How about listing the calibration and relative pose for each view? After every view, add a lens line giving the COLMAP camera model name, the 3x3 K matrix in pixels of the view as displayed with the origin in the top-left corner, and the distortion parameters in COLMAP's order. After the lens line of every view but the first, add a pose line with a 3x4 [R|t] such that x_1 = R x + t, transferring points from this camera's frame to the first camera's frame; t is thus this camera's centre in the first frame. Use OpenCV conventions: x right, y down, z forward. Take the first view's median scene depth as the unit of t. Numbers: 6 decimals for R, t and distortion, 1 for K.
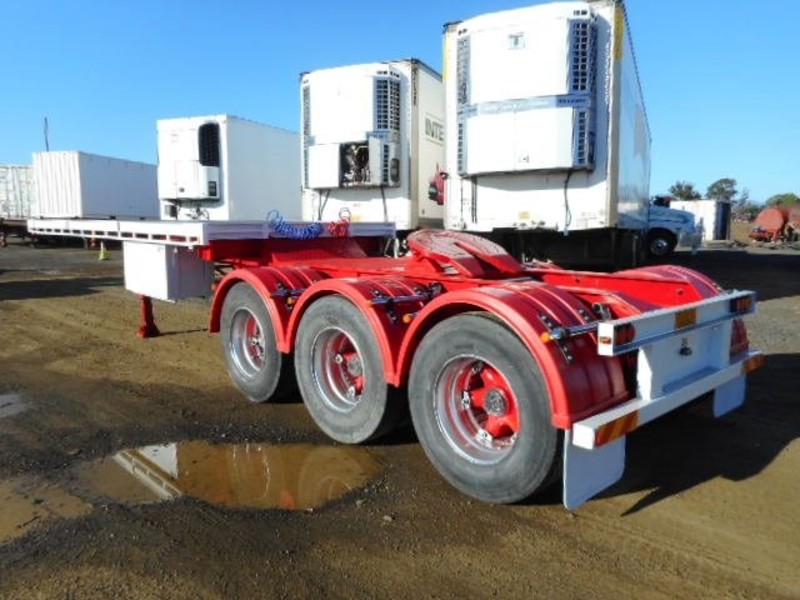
lens RADIAL K [[603.1, 0, 400.0], [0, 603.1, 300.0], [0, 0, 1]] dist [0.005595, 0.002383]
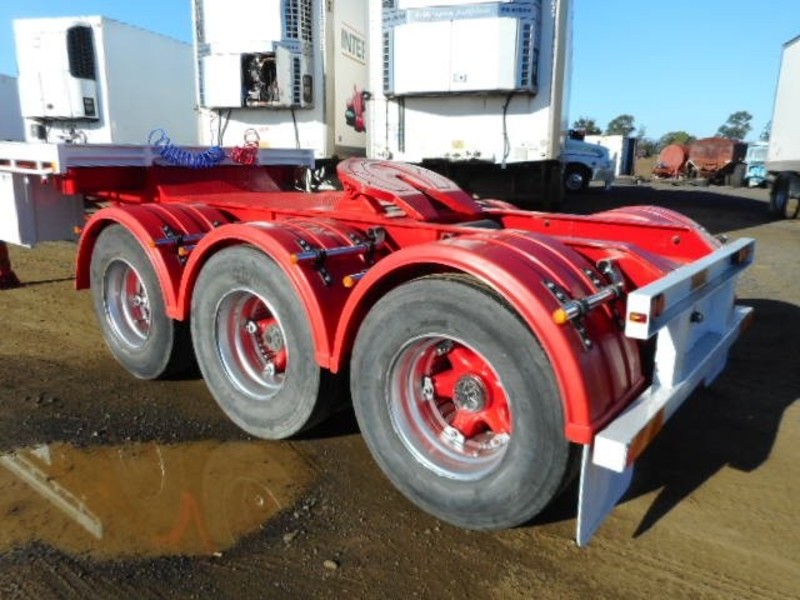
lens RADIAL K [[603.1, 0, 400.0], [0, 603.1, 300.0], [0, 0, 1]] dist [0.005595, 0.002383]
pose [[0.988606, -0.017353, 0.149523, -0.023489], [0.000748, 0.993887, 0.110400, -0.017600], [-0.150525, -0.109031, 0.982575, 0.183394]]
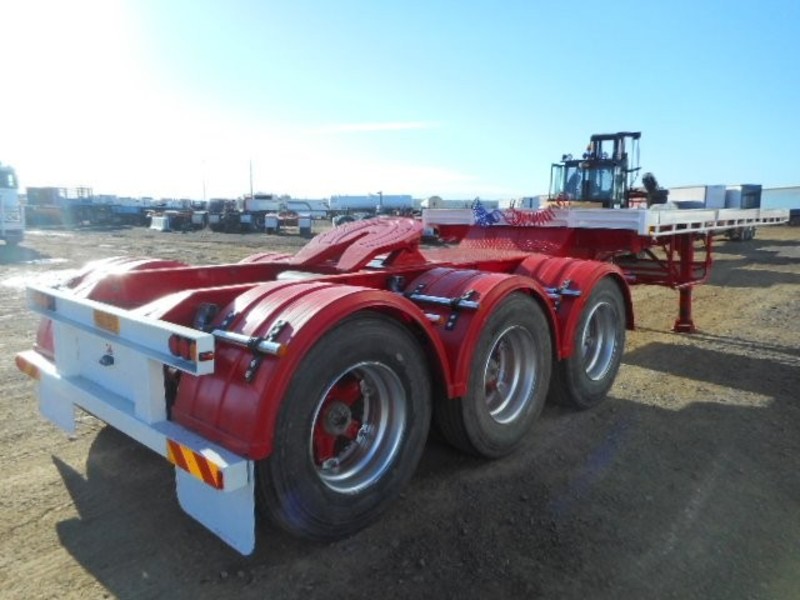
lens RADIAL K [[601.0, 0, 400.0], [0, 601.0, 300.0], [0, 0, 1]] dist [0.000437, 0.000979]
pose [[0.060467, 0.148055, -0.987129, 0.882336], [-0.131544, 0.981495, 0.139152, -0.112911], [0.989464, 0.121437, 0.078823, 0.892316]]
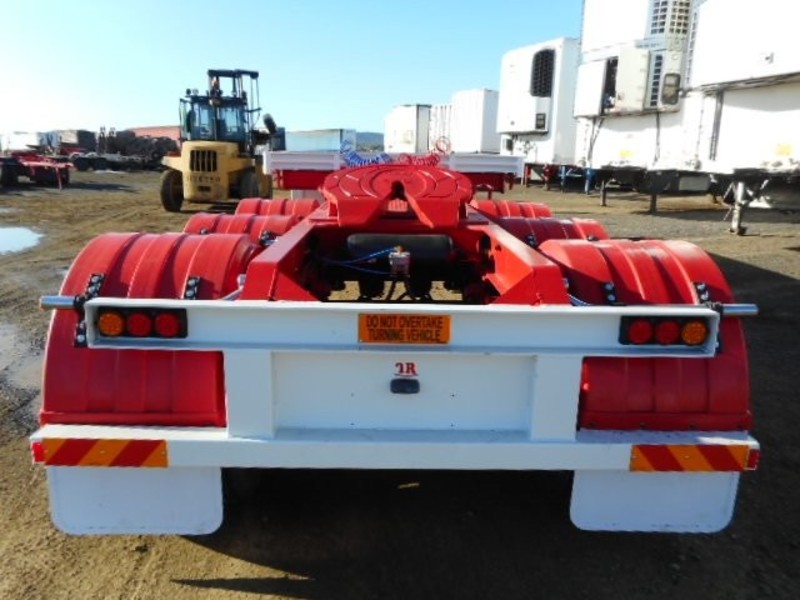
lens RADIAL K [[601.0, 0, 400.0], [0, 601.0, 300.0], [0, 0, 1]] dist [0.000437, 0.000979]
pose [[0.738921, 0.171742, -0.651538, 0.551769], [-0.104322, 0.984471, 0.141188, -0.048440], [0.665668, -0.036357, 0.745362, 0.388363]]
